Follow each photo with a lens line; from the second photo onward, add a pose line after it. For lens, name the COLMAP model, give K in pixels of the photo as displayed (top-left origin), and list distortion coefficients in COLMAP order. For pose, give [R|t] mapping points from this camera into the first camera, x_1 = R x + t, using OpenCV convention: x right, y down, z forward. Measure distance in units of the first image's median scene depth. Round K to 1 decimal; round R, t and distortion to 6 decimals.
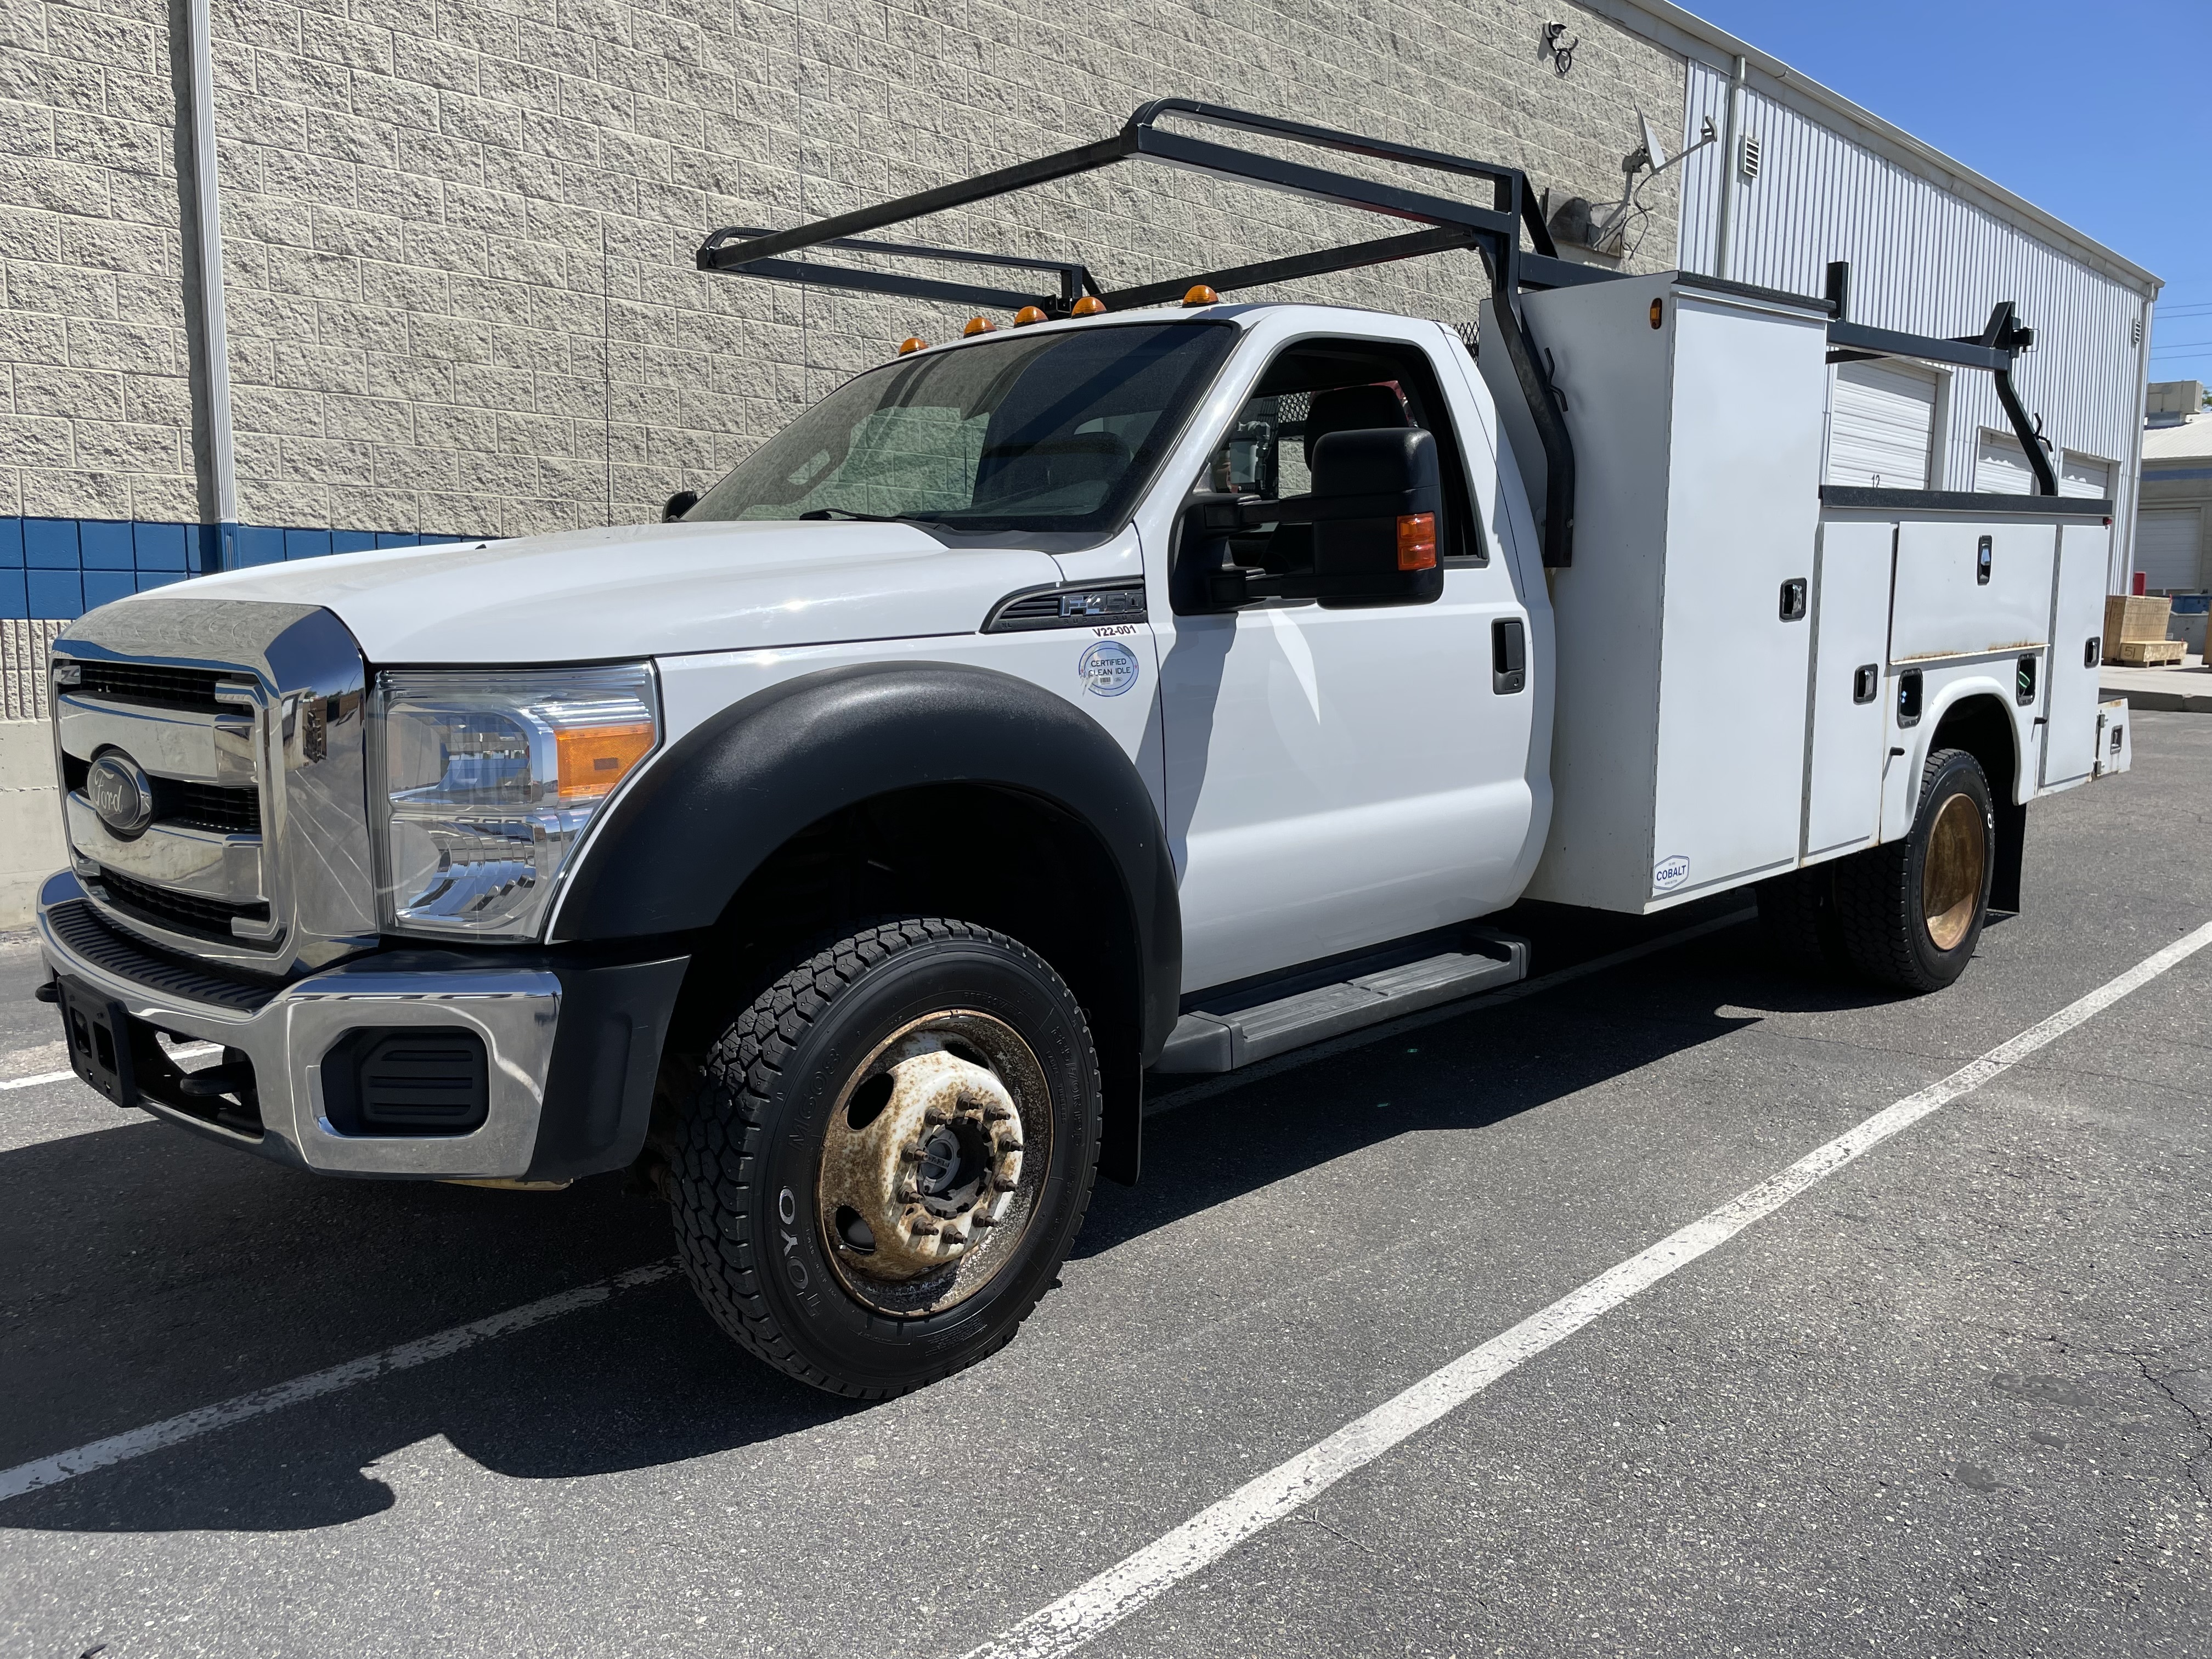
lens RADIAL K [[1680.2, 0, 1086.8], [0, 1680.2, 848.0], [0, 0, 1]] dist [0.089538, -0.123486]
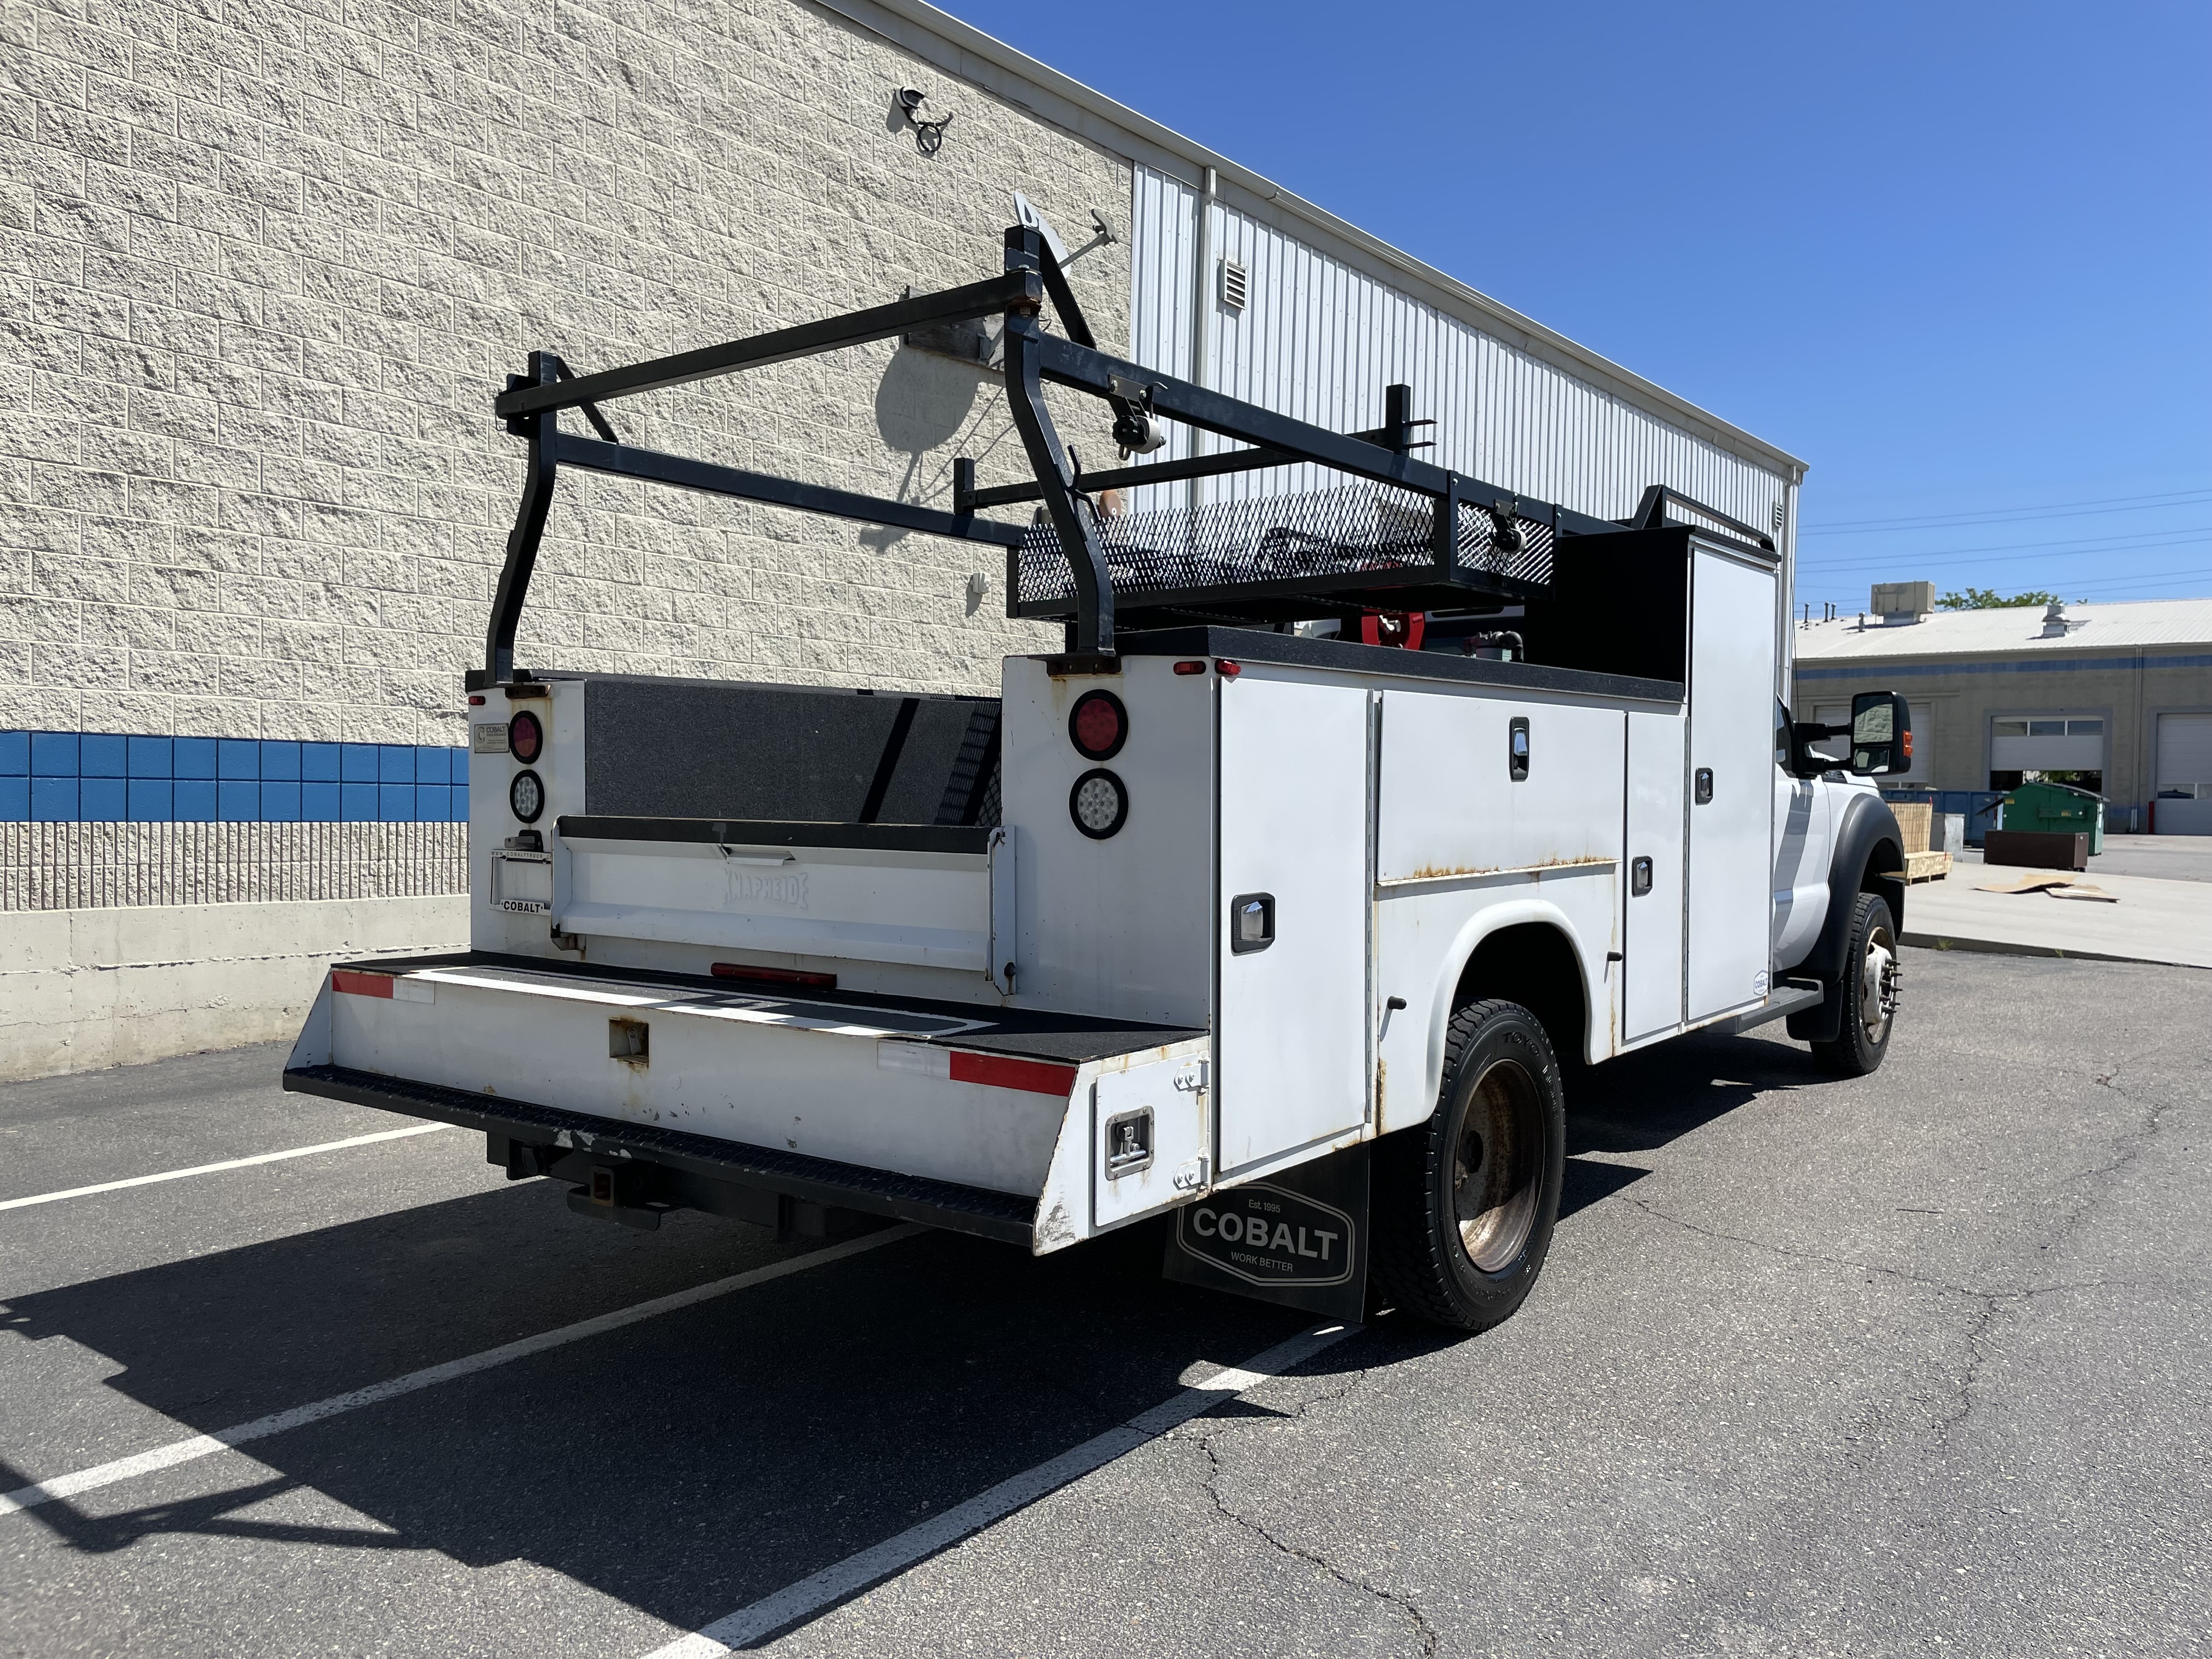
lens RADIAL K [[1680.2, 0, 1111.3], [0, 1680.2, 841.0], [0, 0, 1]] dist [0.089538, -0.123486]
pose [[0.994965, 0.010194, 0.099700, 0.481689], [0.000526, 0.994269, -0.106909, -0.066327], [-0.100219, 0.106423, 0.989258, 0.371221]]
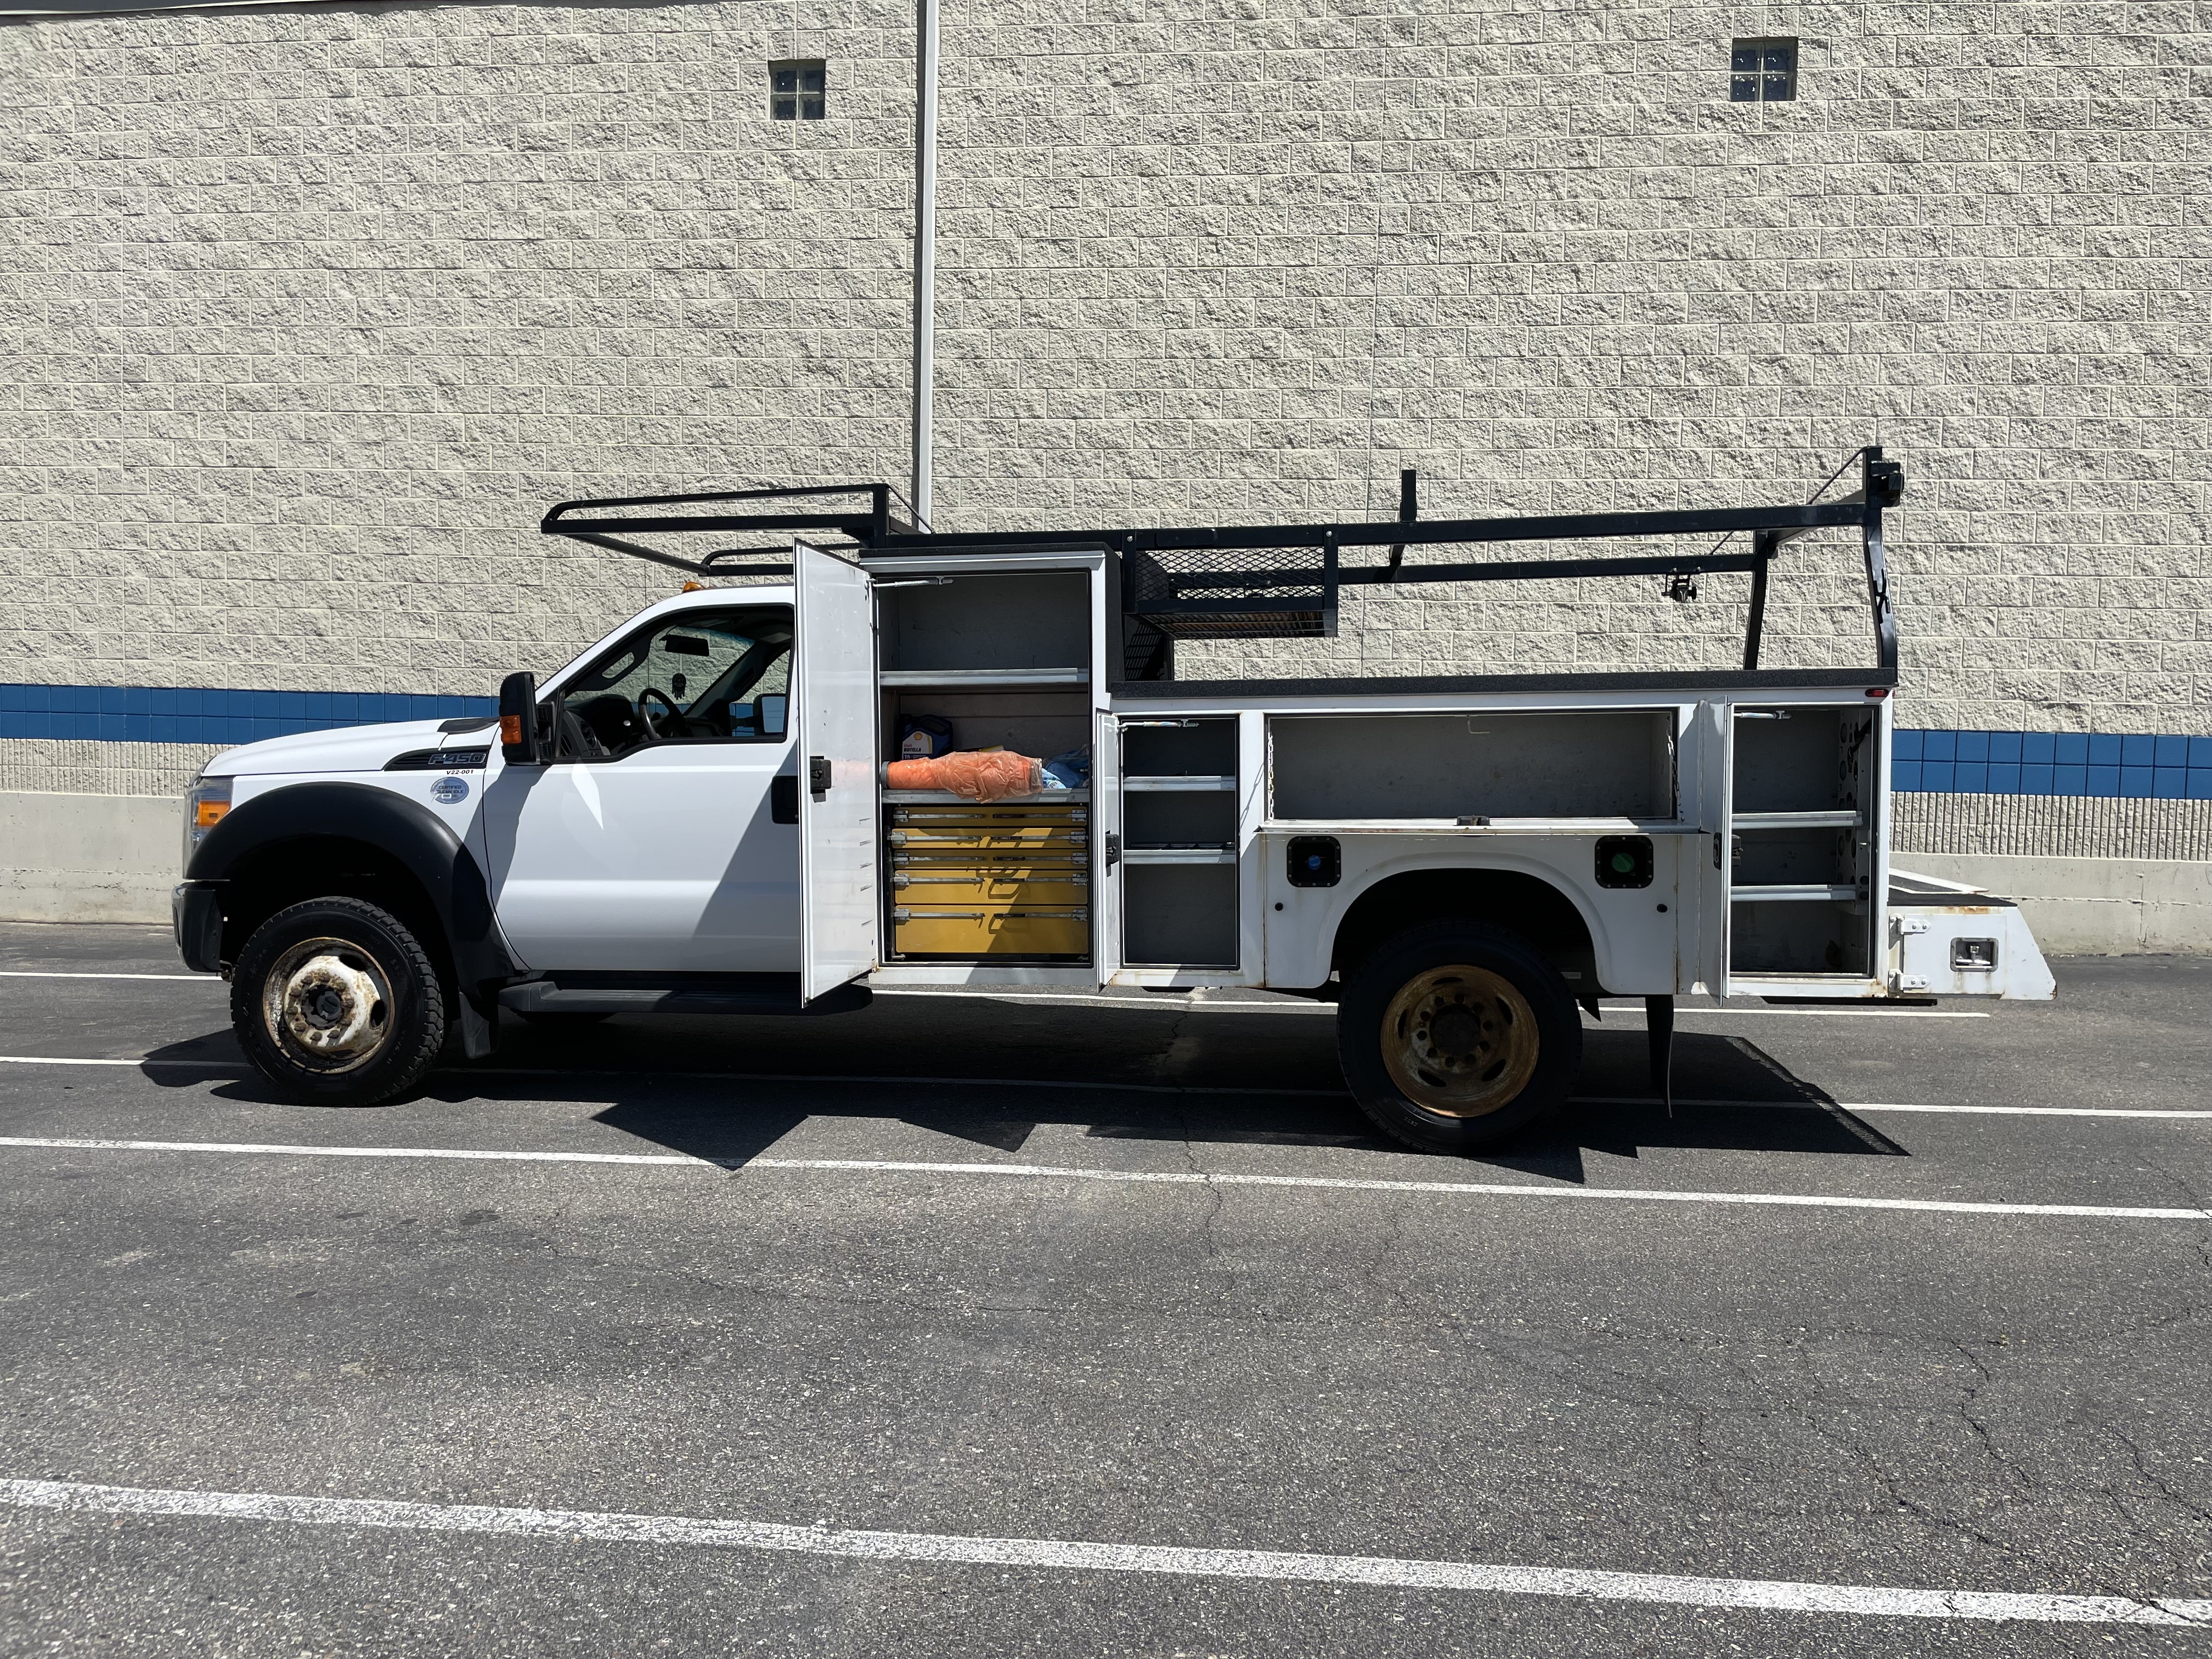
lens RADIAL K [[1680.2, 0, 1093.3], [0, 1680.2, 848.2], [0, 0, 1]] dist [0.089538, -0.123486]
pose [[0.611203, 0.058681, -0.789296, 0.747062], [-0.127275, 0.991556, -0.024839, -0.030207], [0.781174, 0.115639, 0.613511, 0.125193]]
